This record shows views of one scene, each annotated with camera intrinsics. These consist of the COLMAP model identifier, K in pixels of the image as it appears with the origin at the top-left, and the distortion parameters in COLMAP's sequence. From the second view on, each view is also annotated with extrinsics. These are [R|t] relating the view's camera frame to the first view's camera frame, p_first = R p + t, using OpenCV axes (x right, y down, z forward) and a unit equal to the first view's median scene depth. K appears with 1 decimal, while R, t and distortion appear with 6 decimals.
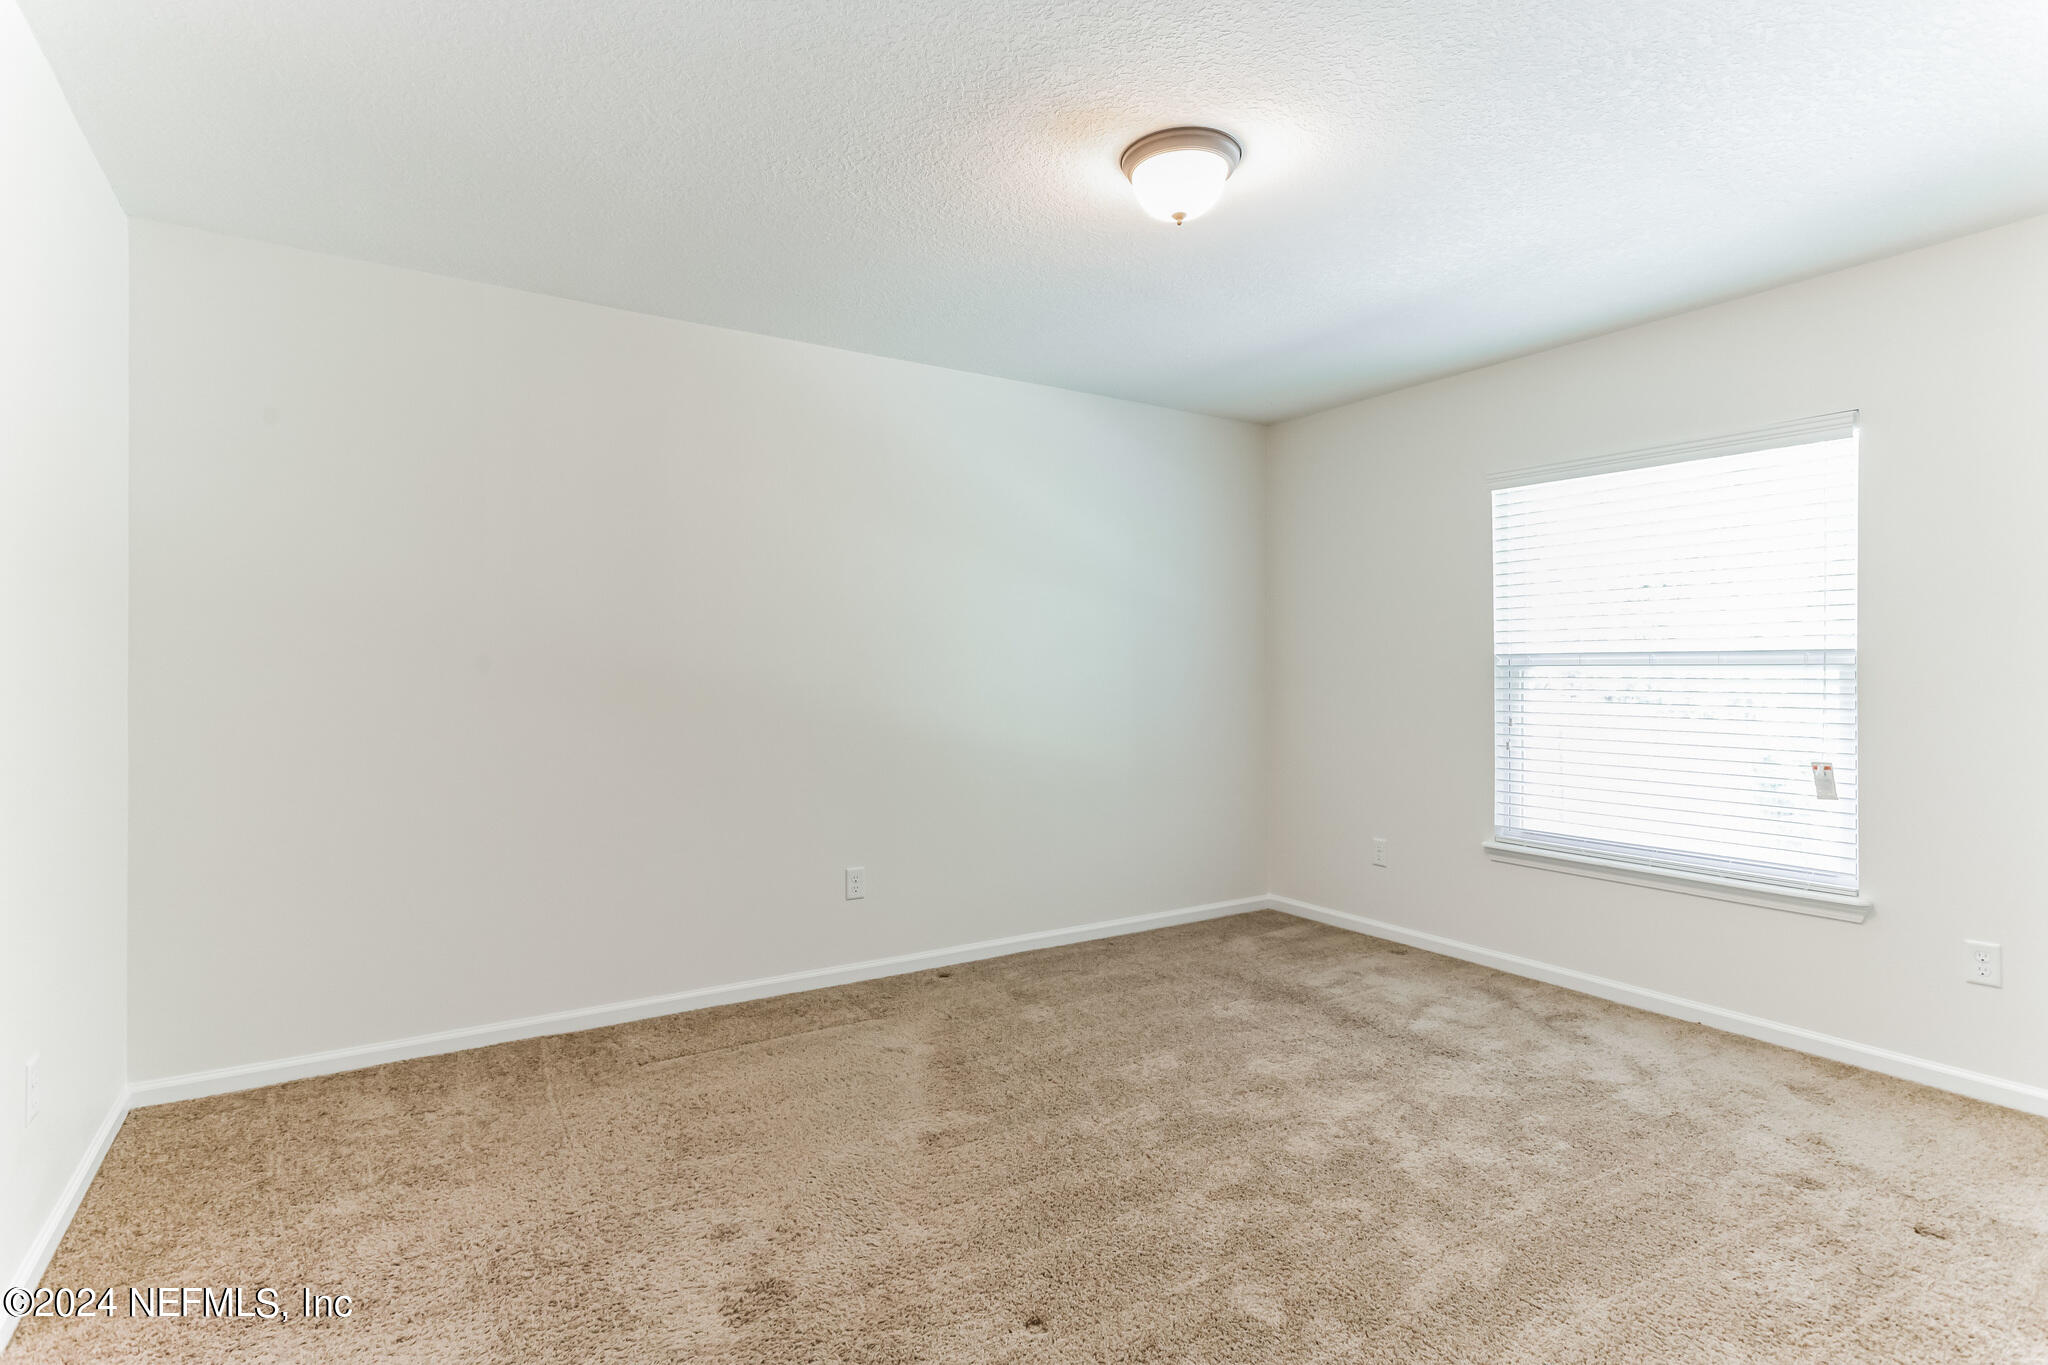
lens RADIAL K [[1005.7, 0, 1024.0], [0, 1005.7, 682.5], [0, 0, 1]] dist [0.031754, 0.000115]
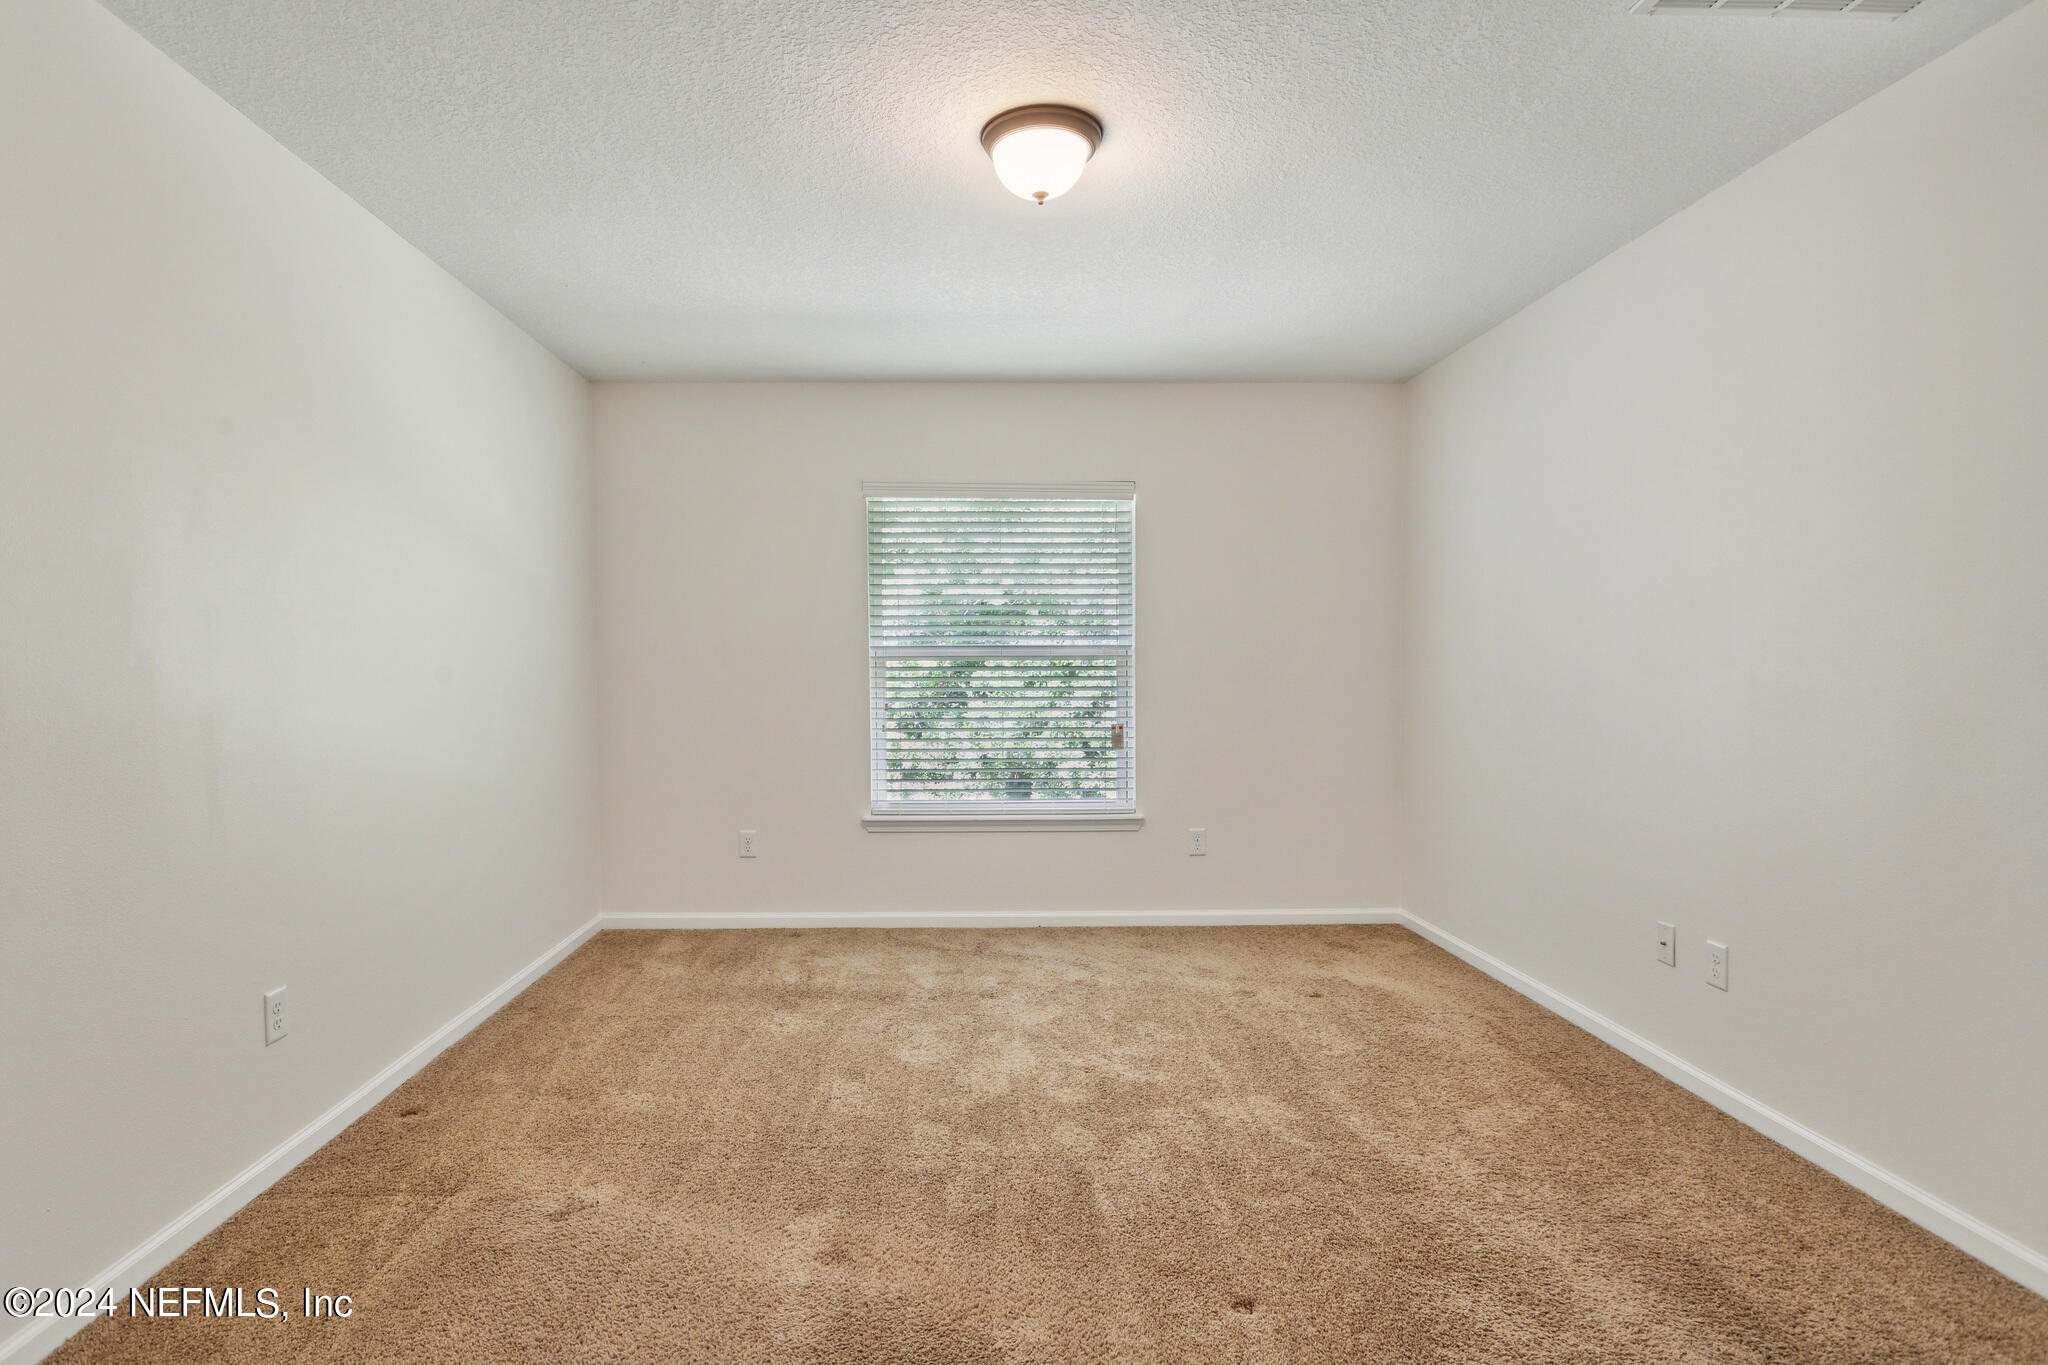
lens RADIAL K [[1019.1, 0, 1008.9], [0, 1019.1, 677.5], [0, 0, 1]] dist [0.008885, 0.000977]
pose [[0.529807, -0.006771, 0.848091, -0.553631], [0.008302, 0.999962, 0.002797, 0.006772], [-0.848077, 0.005559, 0.529843, 0.385728]]
